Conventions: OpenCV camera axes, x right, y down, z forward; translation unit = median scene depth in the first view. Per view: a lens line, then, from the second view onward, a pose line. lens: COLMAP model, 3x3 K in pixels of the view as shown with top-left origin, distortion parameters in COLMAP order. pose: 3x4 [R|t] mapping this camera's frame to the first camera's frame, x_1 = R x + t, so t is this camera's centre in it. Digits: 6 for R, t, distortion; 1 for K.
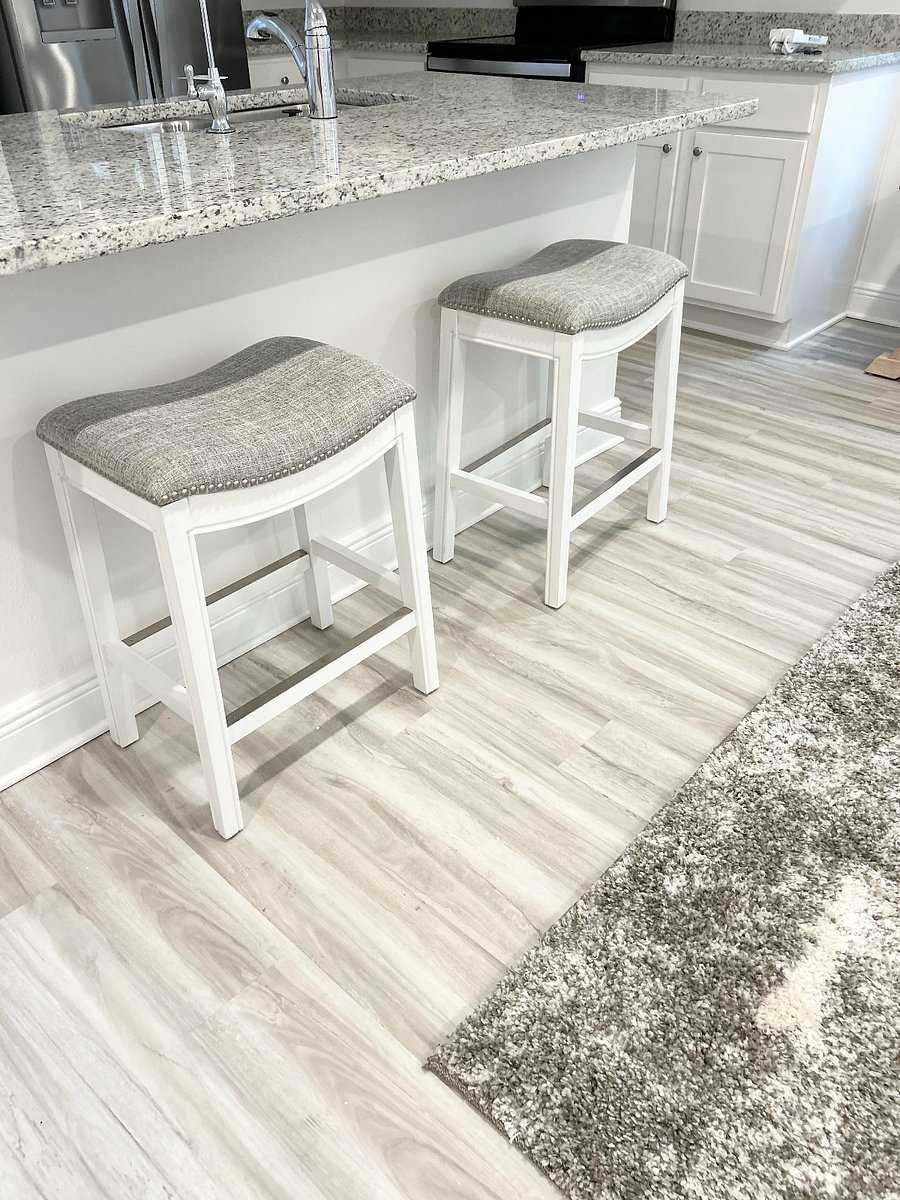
lens RADIAL K [[904.6, 0, 447.6], [0, 904.6, 602.0], [0, 0, 1]] dist [0.014681, -0.002875]
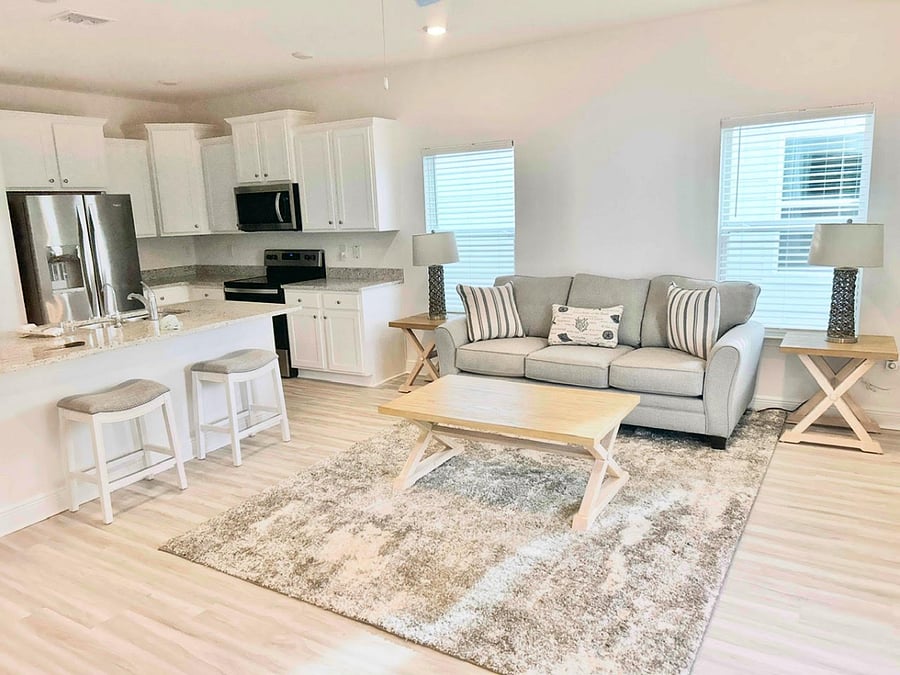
lens RADIAL K [[678.5, 0, 451.9], [0, 678.5, 338.5], [0, 0, 1]] dist [0.014681, -0.002875]
pose [[0.979485, -0.071631, 0.188359, 0.478841], [0.141454, 0.910114, -0.389466, 0.674483], [-0.143530, 0.408120, 0.901575, -1.429746]]
